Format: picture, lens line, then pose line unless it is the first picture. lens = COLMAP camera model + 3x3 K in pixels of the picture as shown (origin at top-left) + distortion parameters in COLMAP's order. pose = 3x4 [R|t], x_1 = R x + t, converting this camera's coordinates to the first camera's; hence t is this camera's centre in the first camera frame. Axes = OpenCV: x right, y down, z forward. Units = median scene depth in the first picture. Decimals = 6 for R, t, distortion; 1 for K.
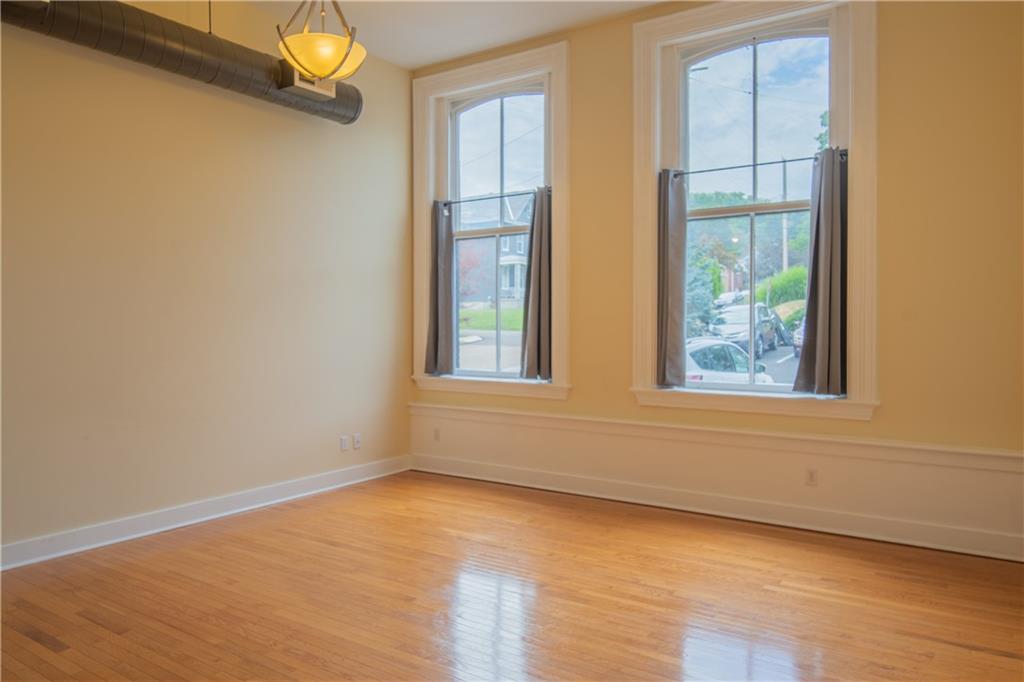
lens RADIAL K [[709.8, 0, 510.0], [0, 709.8, 335.7], [0, 0, 1]] dist [-0.003101, -0.001918]
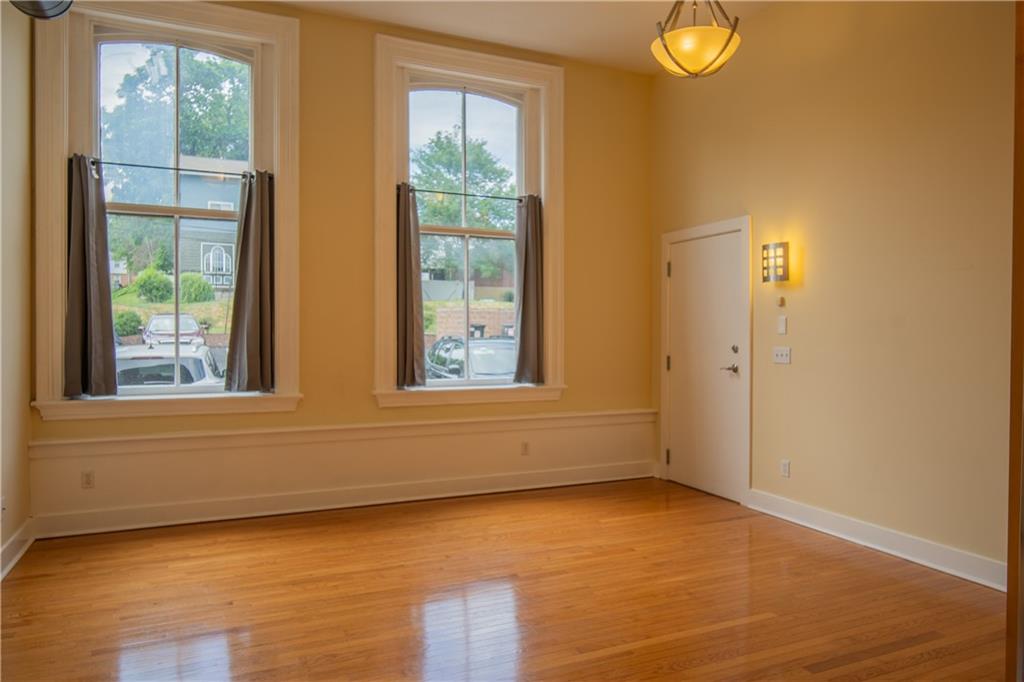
lens RADIAL K [[673.8, 0, 512.0], [0, 673.8, 341.0], [0, 0, 1]] dist [-0.006200, -0.003430]
pose [[0.527448, -0.005936, 0.849567, -0.546051], [0.011931, 0.999929, -0.000420, 0.004903], [-0.849504, 0.010358, 0.527481, 0.329312]]
